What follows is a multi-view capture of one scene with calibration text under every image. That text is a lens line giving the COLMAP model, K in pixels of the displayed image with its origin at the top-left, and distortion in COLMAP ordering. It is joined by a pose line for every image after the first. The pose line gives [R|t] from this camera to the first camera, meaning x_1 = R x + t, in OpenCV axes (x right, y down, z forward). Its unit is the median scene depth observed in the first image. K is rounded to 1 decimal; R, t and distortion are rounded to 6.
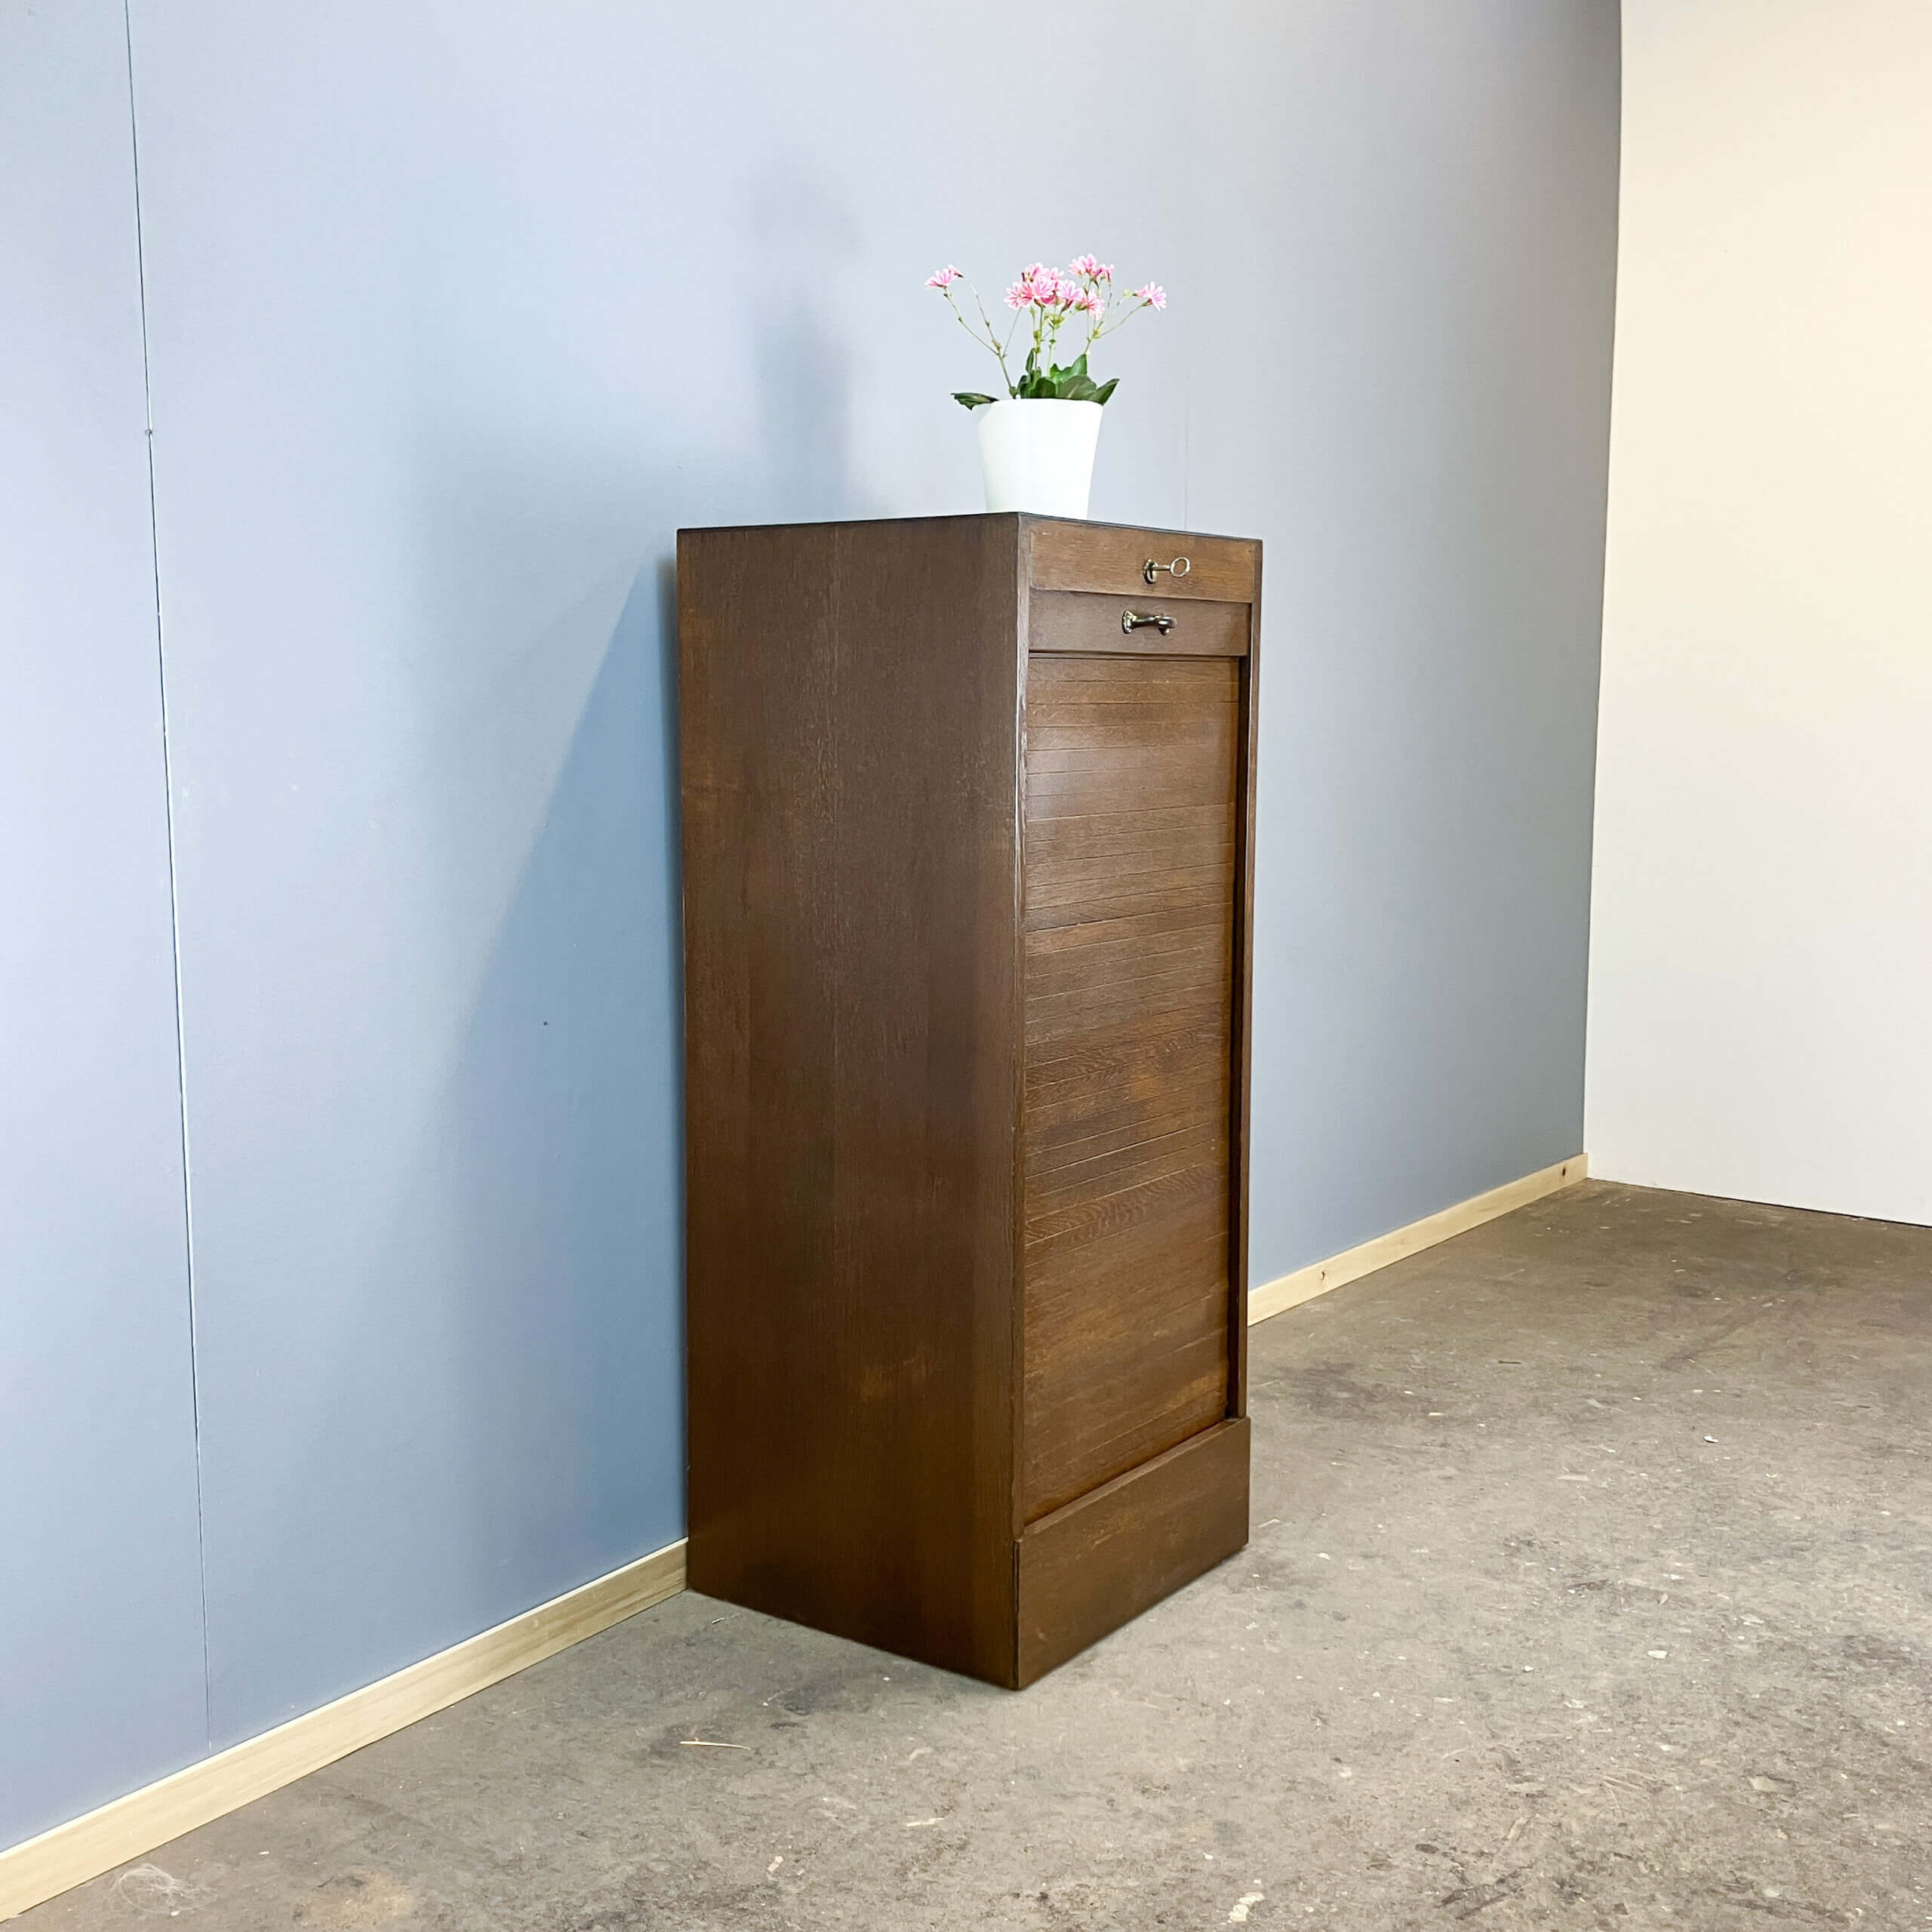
lens RADIAL K [[2296.8, 0, 907.5], [0, 2296.8, 809.2], [0, 0, 1]] dist [0.016043, 0.000000]
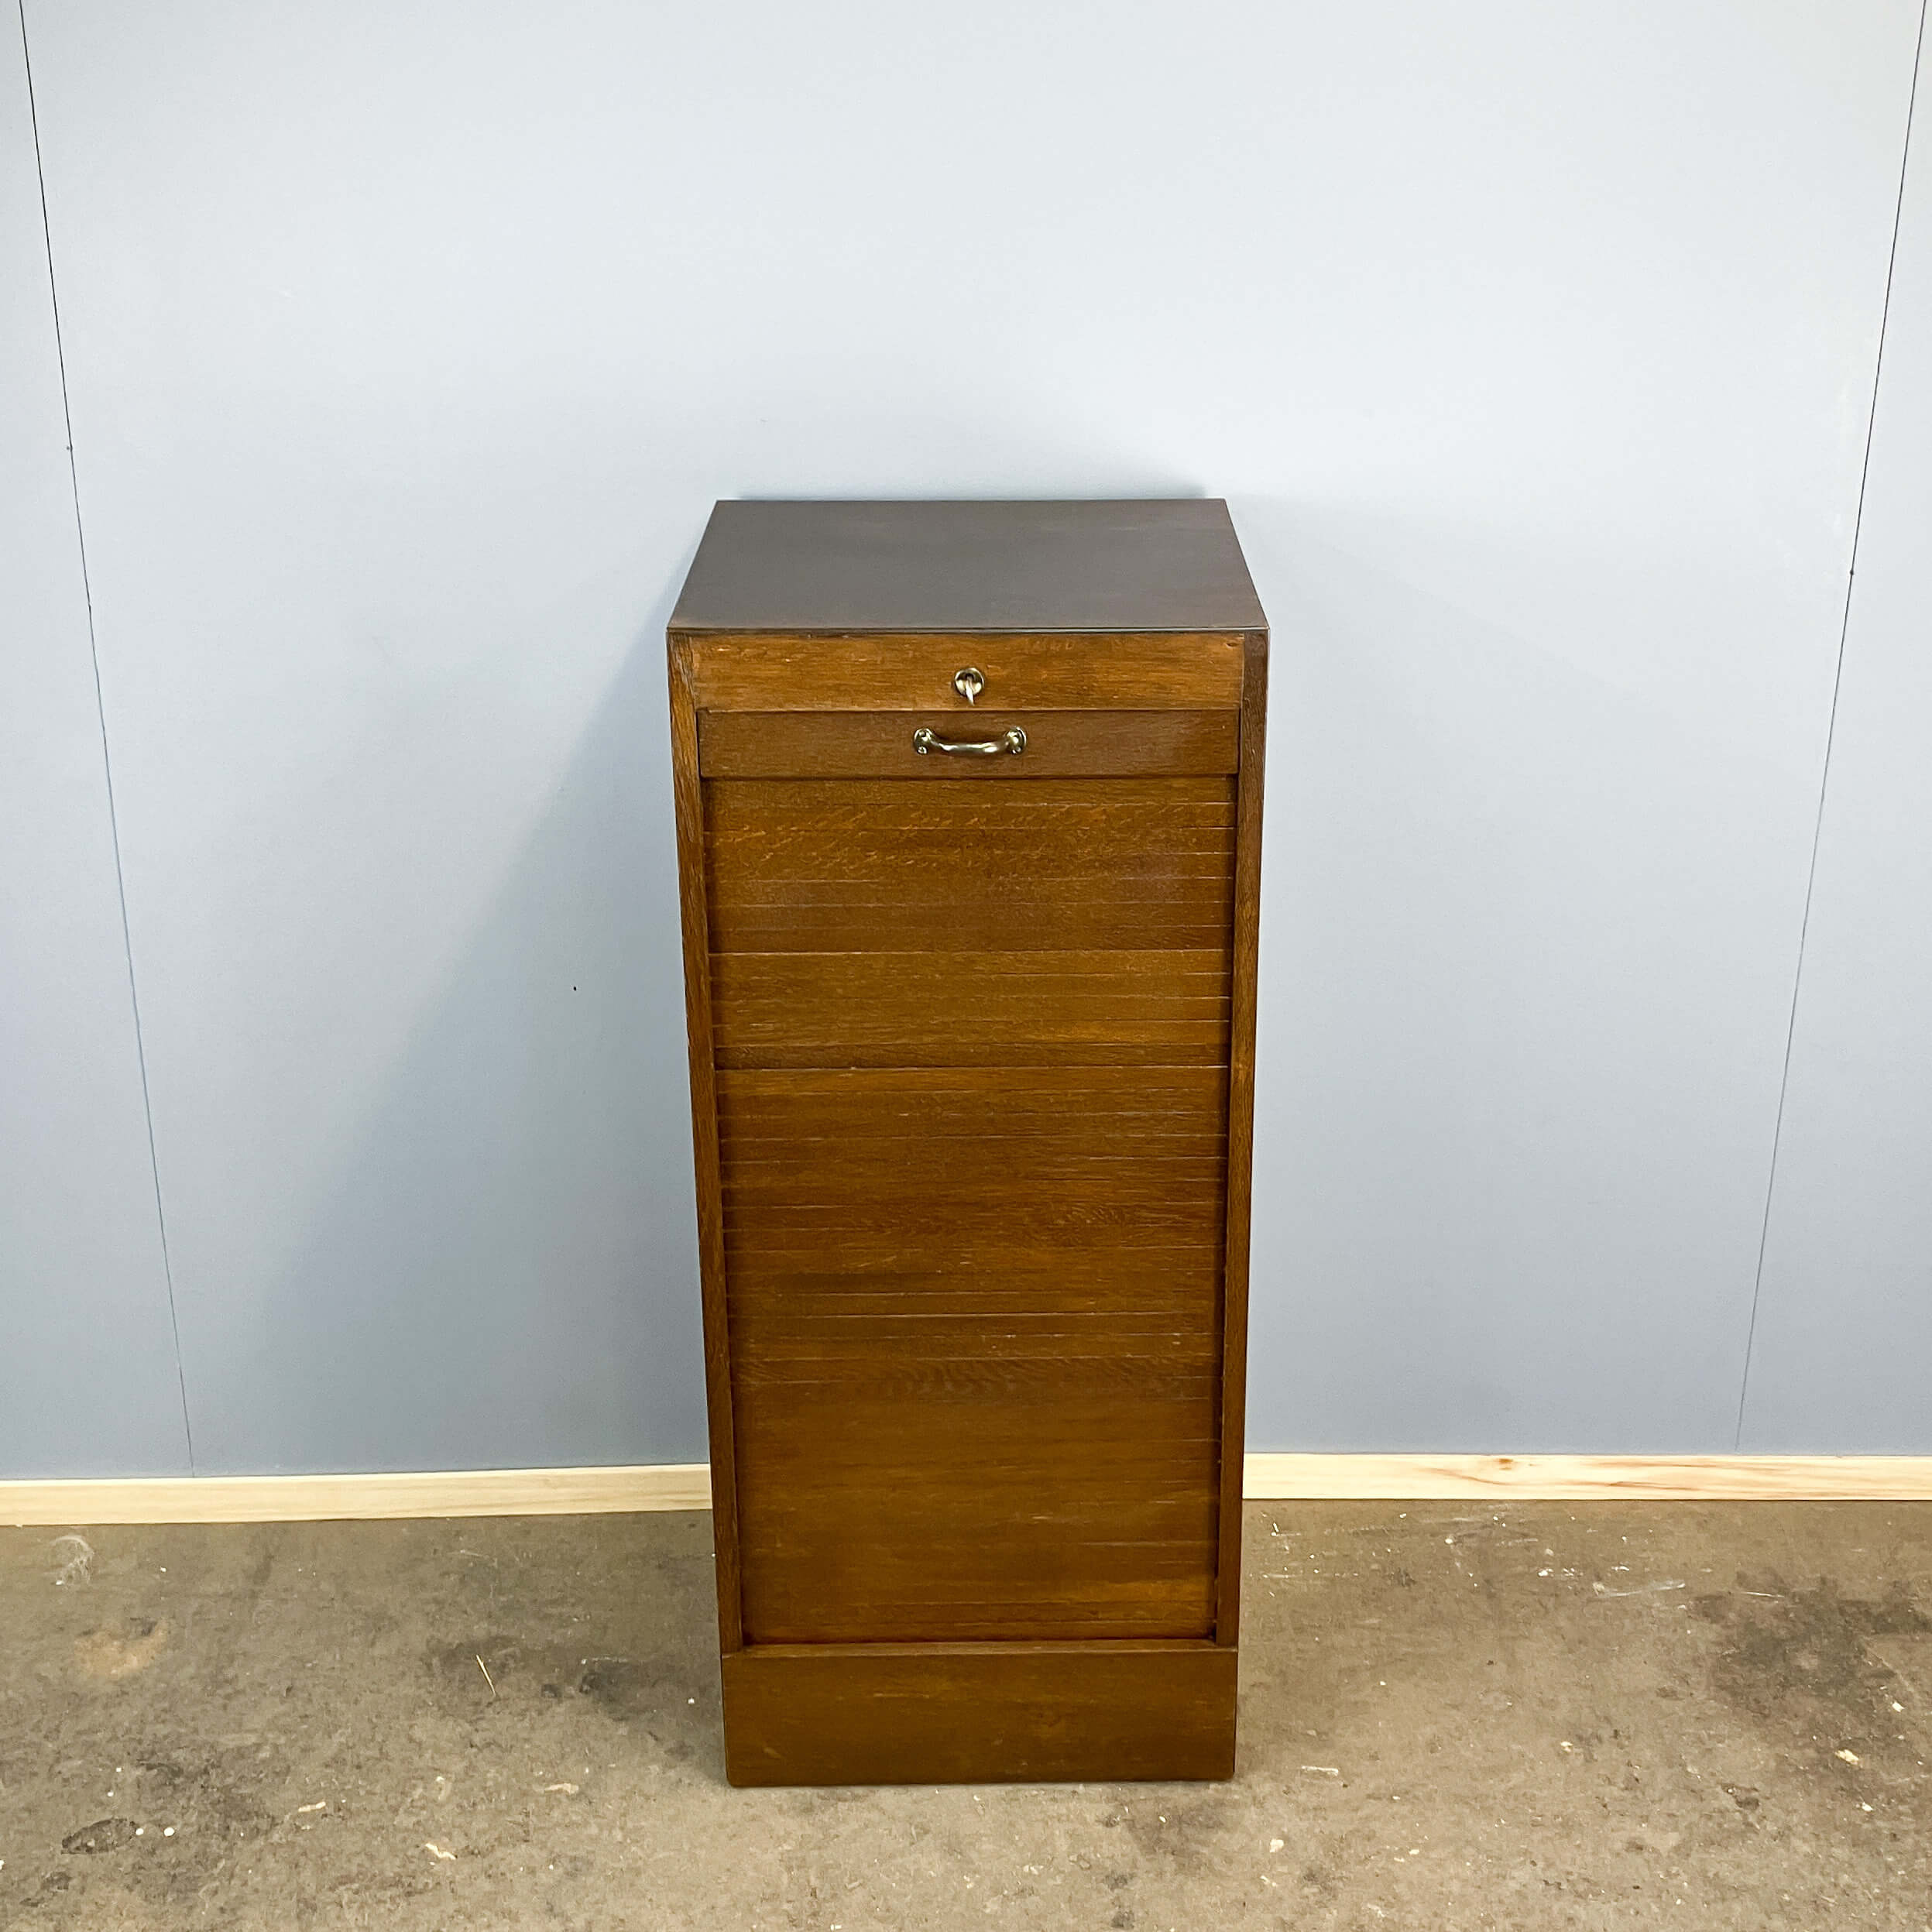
lens RADIAL K [[2631.9, 0, 1042.2], [0, 2631.9, 693.0], [0, 0, 1]] dist [0.009354, 0.000000]
pose [[0.608424, 0.250564, -0.753019, 0.789068], [-0.043178, 0.957896, 0.283850, -0.351074], [0.792437, -0.140188, 0.593626, 0.477356]]
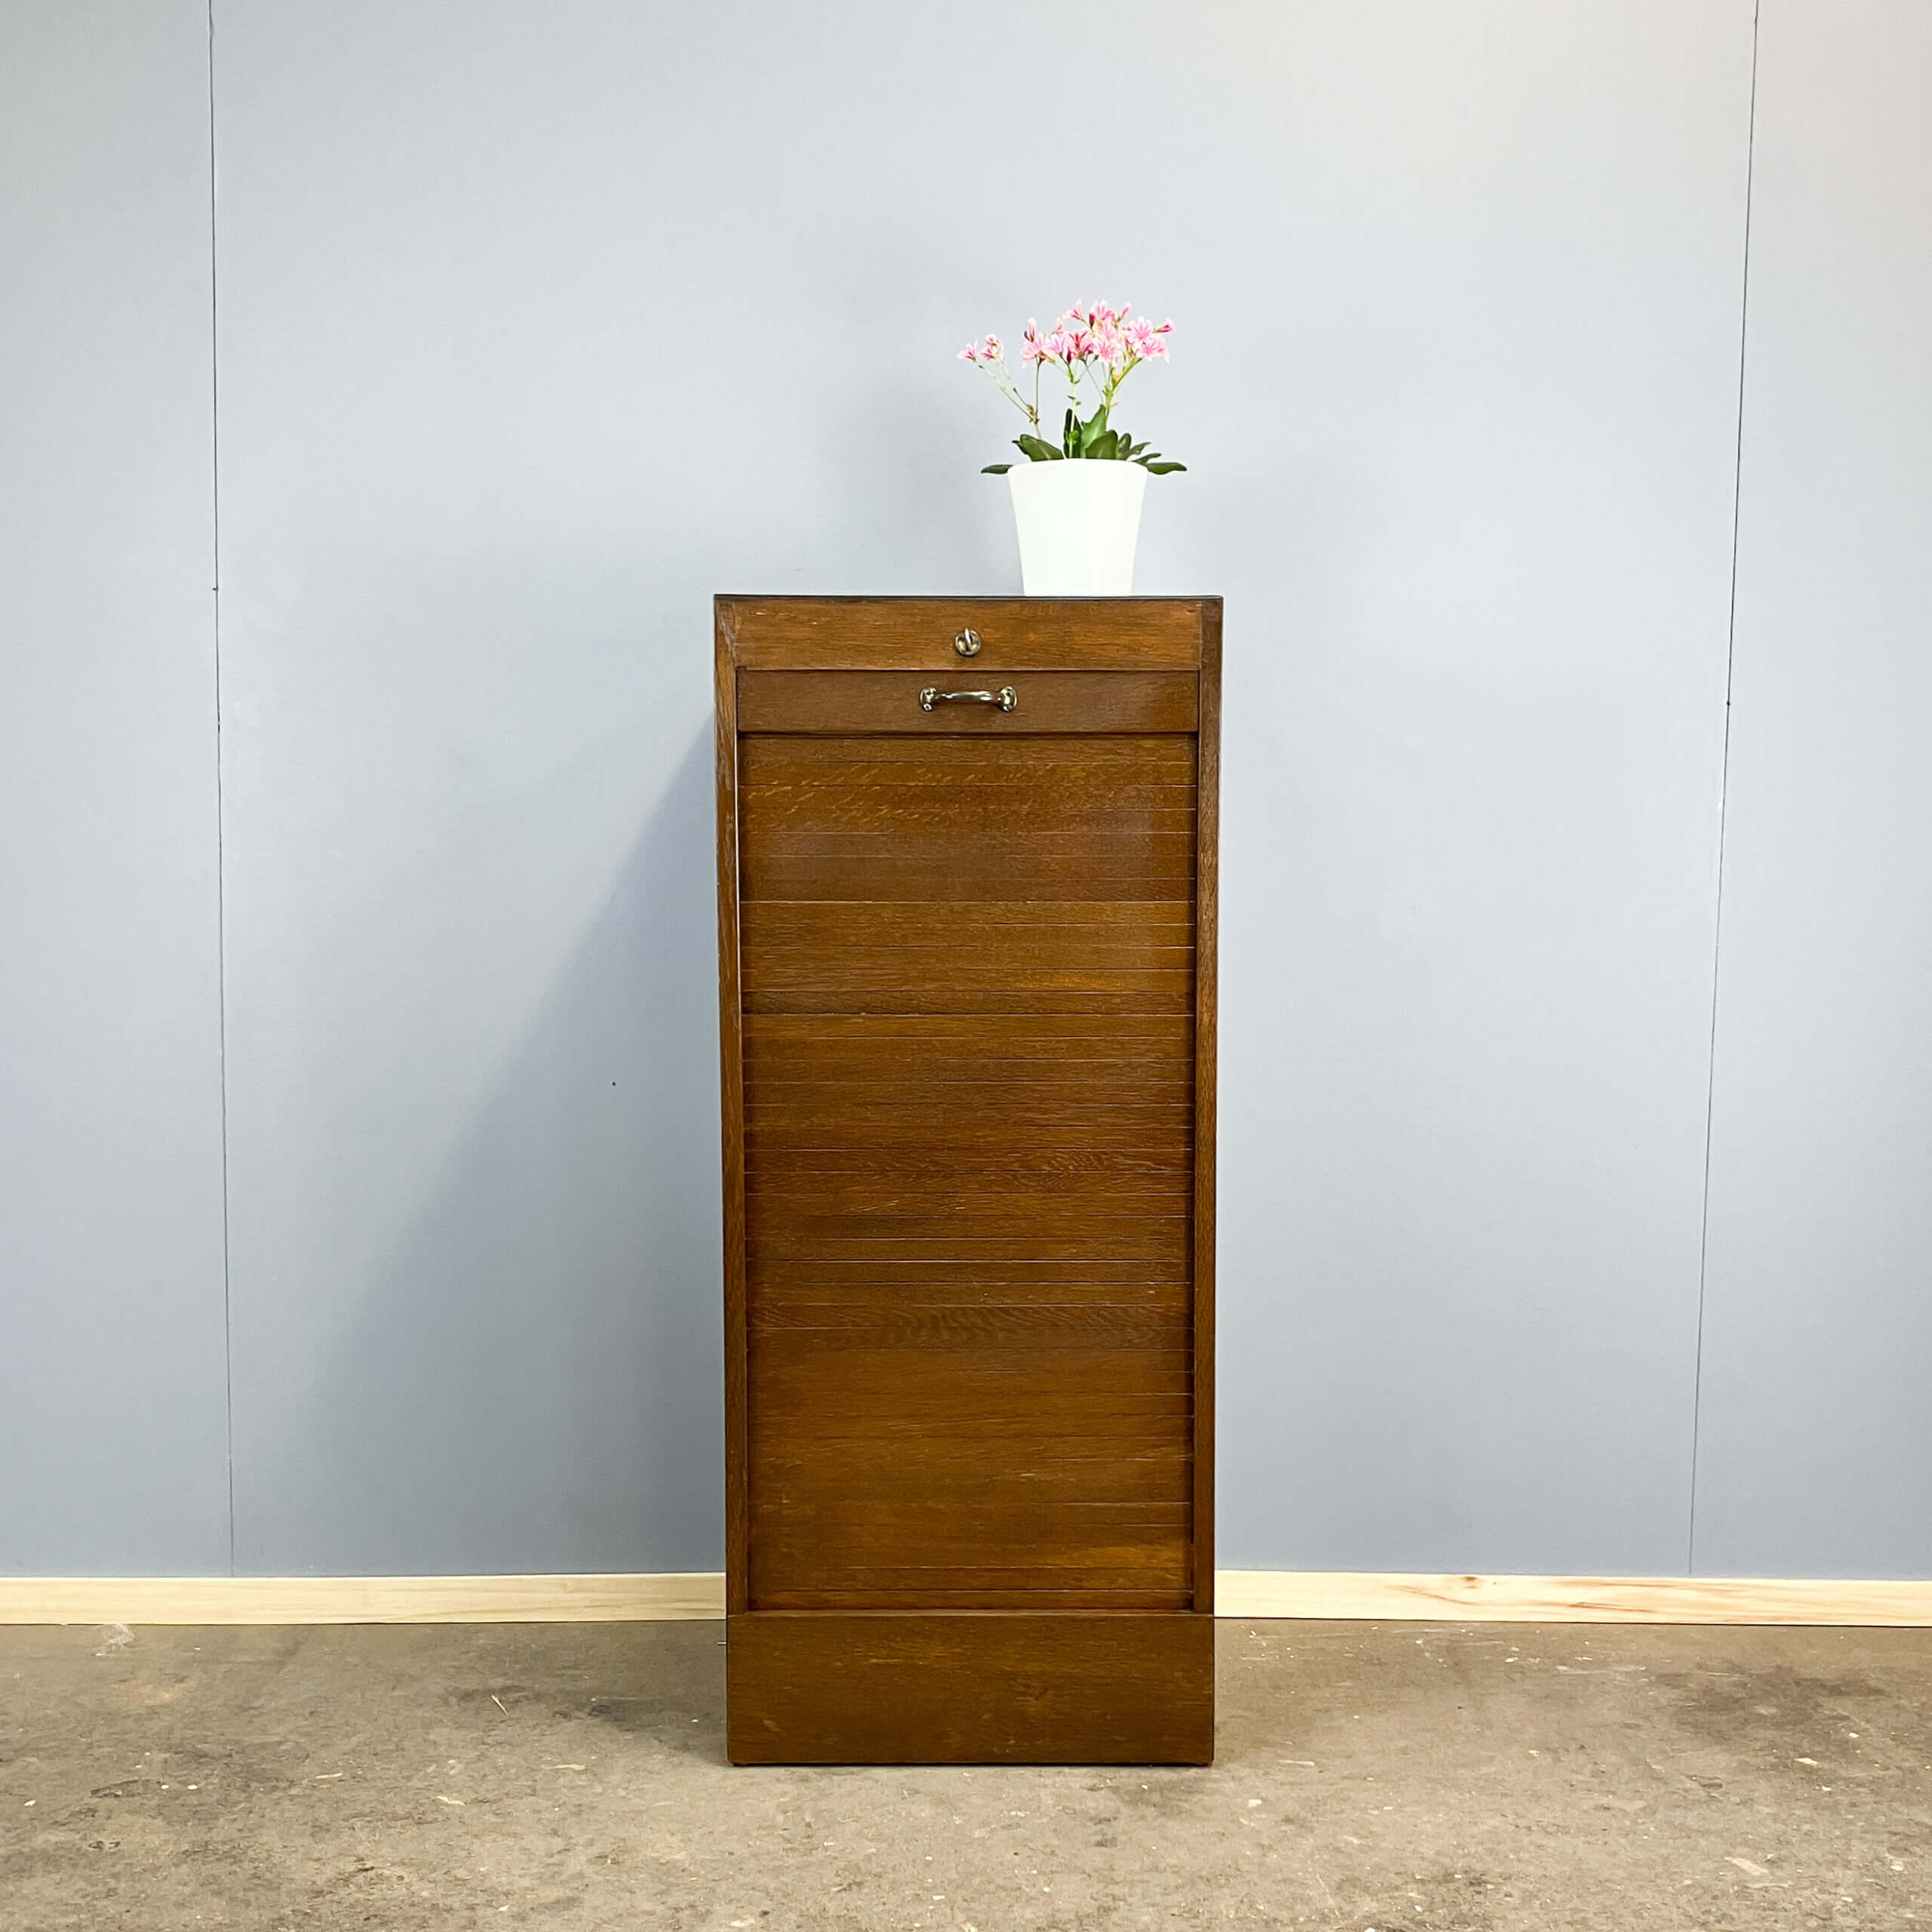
lens RADIAL K [[2438.5, 0, 1007.7], [0, 2438.5, 924.2], [0, 0, 1]] dist [0.007145, 0.000000]
pose [[0.596659, 0.040695, -0.801462, 0.896935], [-0.043940, 0.998872, 0.018007, -0.008502], [0.801291, 0.024472, 0.597774, 0.420122]]
